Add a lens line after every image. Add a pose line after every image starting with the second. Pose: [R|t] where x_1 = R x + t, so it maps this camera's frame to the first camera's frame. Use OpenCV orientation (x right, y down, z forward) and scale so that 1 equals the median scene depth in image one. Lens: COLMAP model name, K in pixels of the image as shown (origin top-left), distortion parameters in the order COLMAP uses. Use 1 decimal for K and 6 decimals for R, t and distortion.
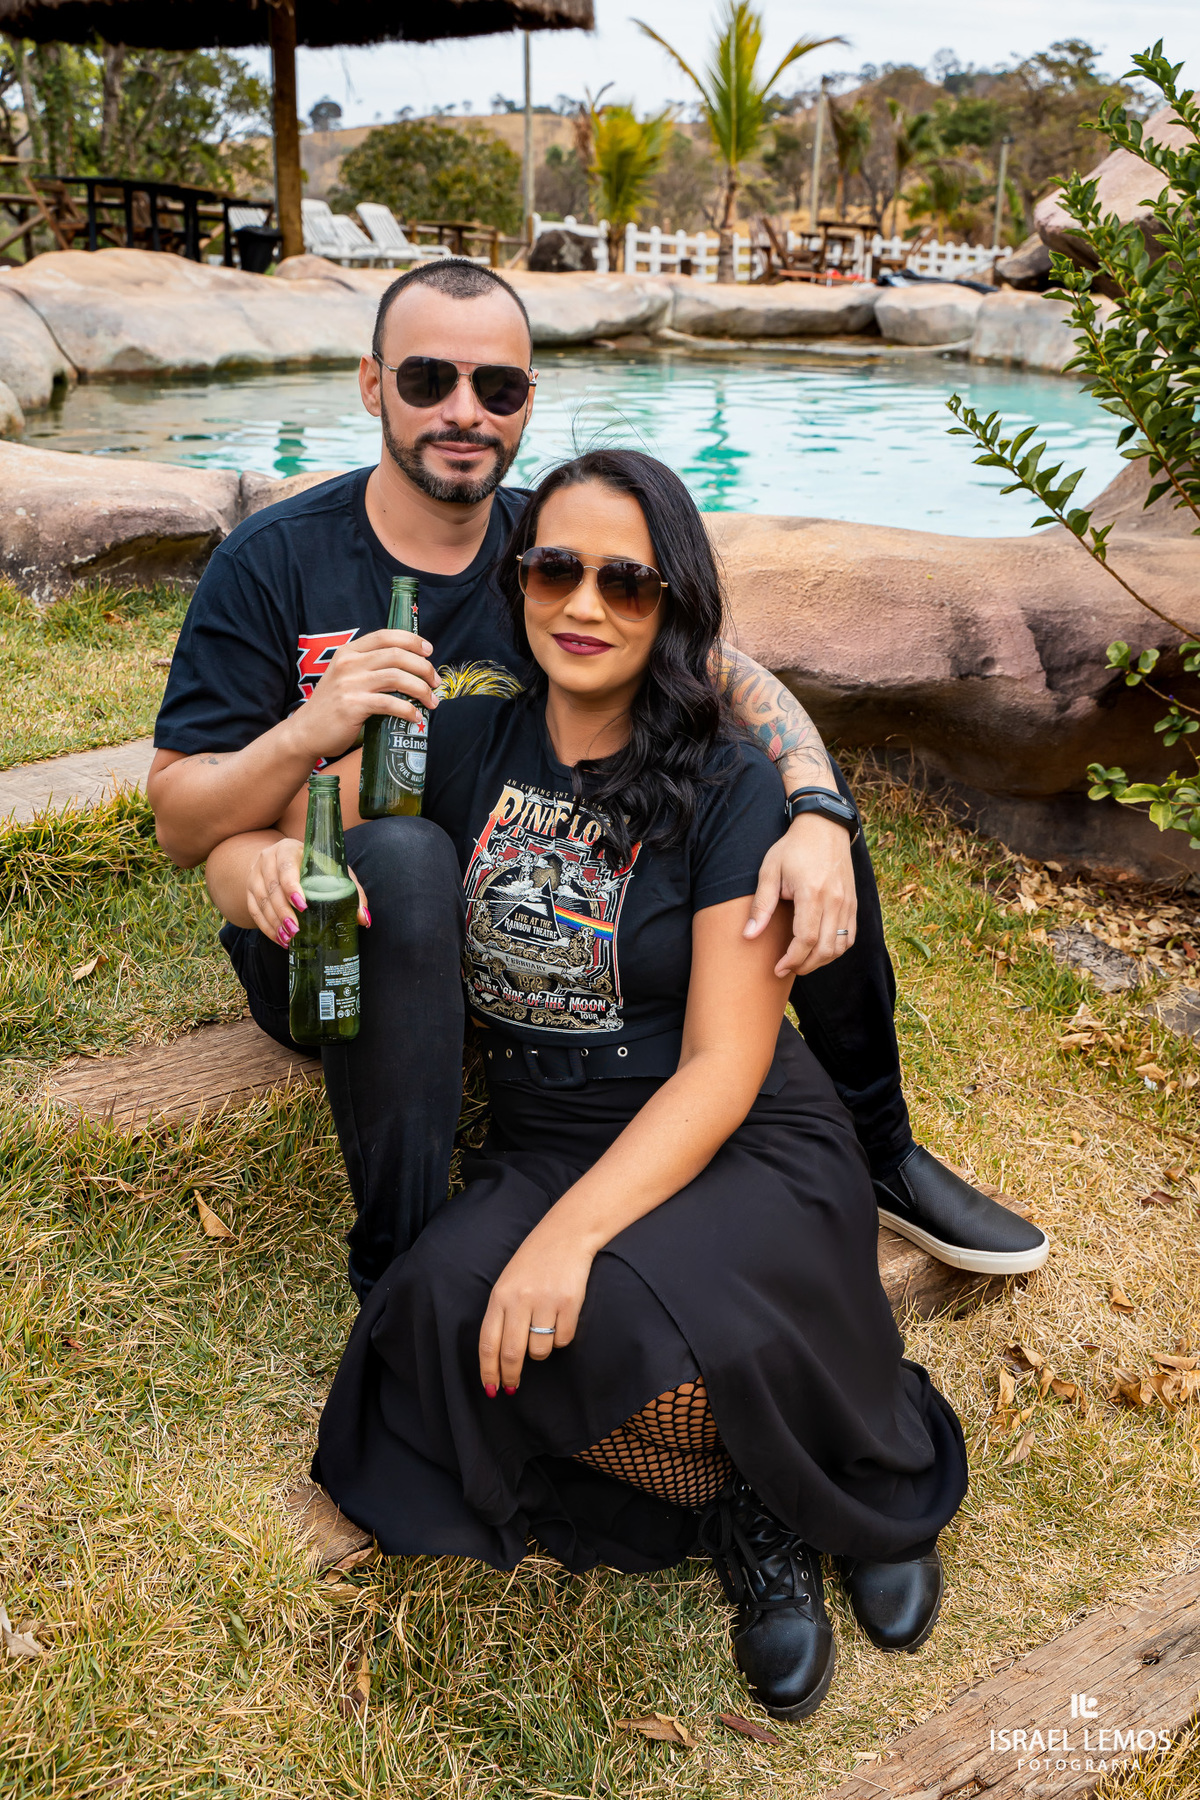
lens RADIAL K [[1951.0, 0, 600.0], [0, 1951.0, 900.0], [0, 0, 1]] dist [-0.005224, 0.029423]
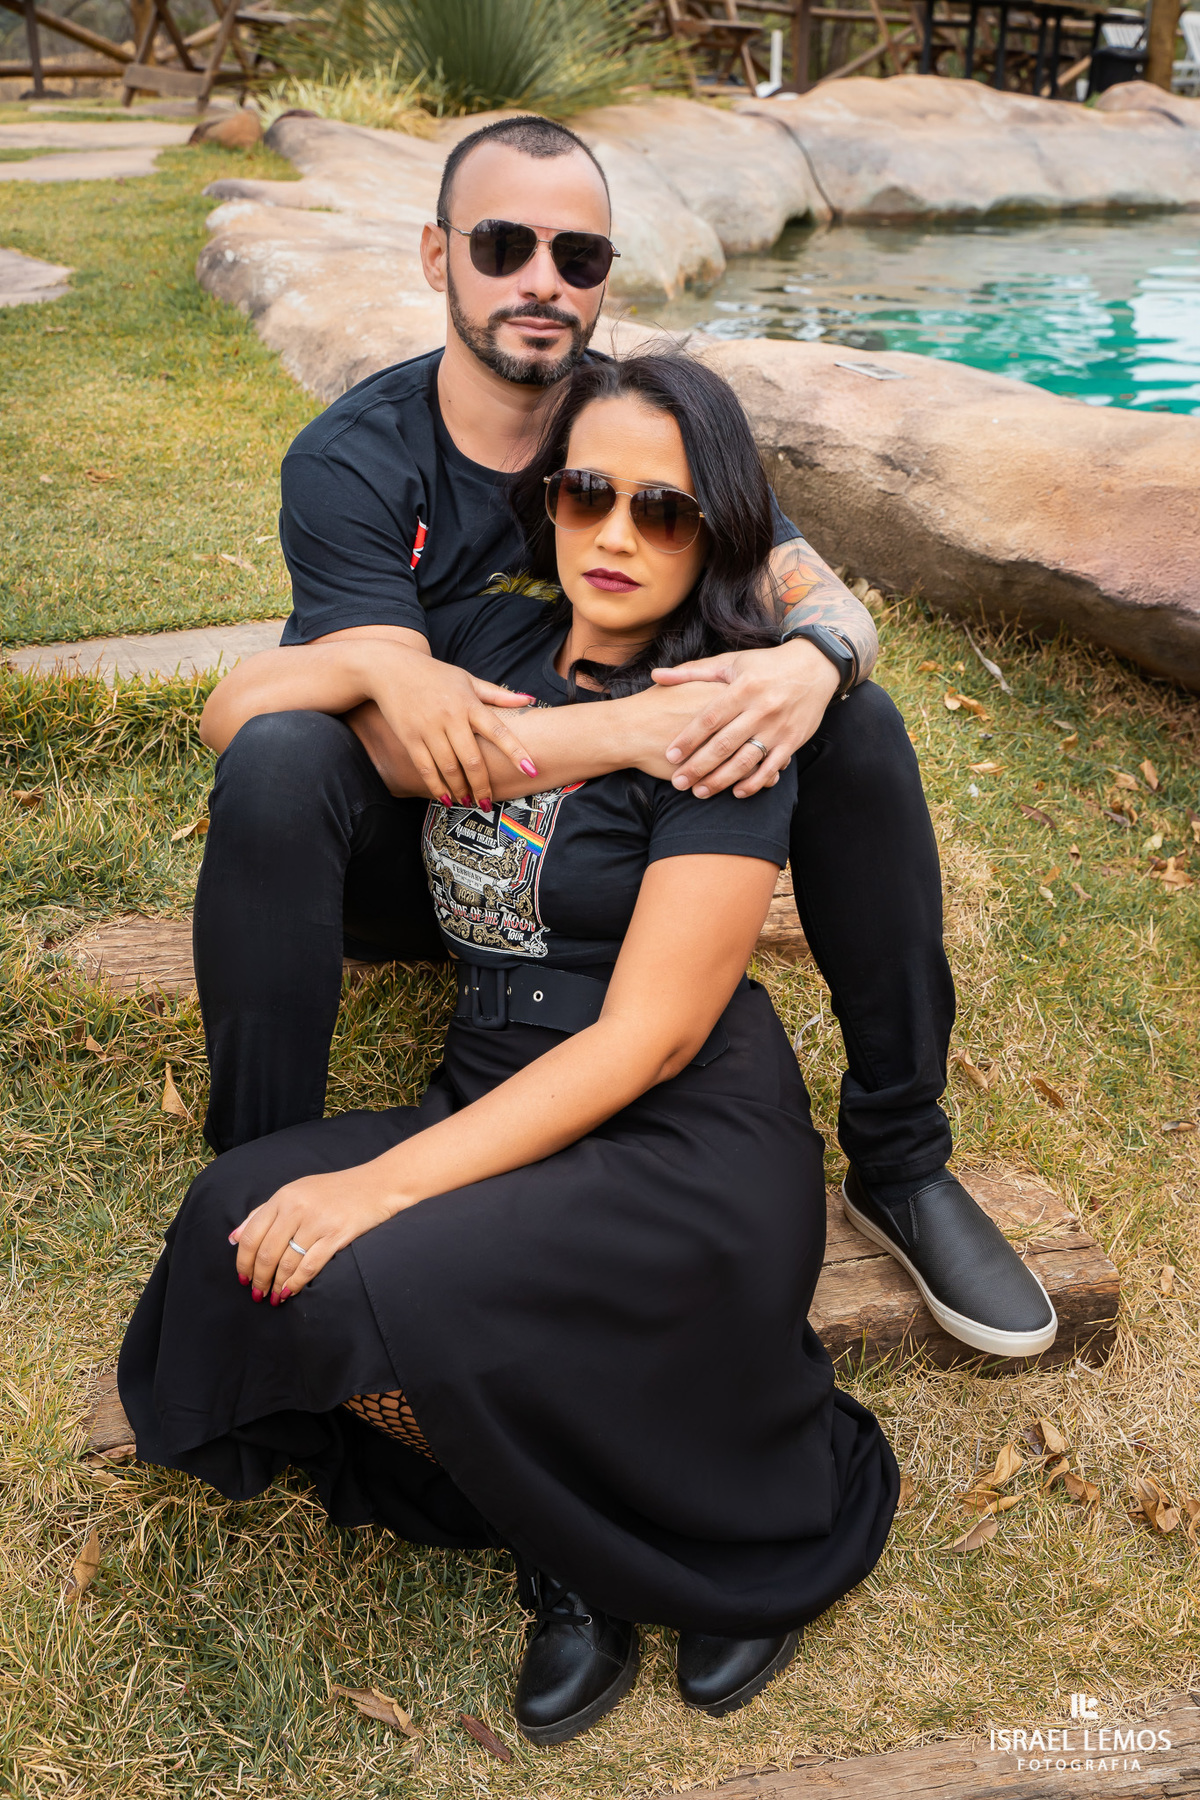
lens RADIAL K [[2147.4, 0, 600.0], [0, 2147.4, 900.0], [0, 0, 1]] dist [0.038145, 0.050317]
pose [[0.917258, 0.151105, -0.368517, 0.230240], [-0.135048, 0.988423, 0.069147, -0.023303], [0.374699, -0.013658, 0.927046, 0.040288]]
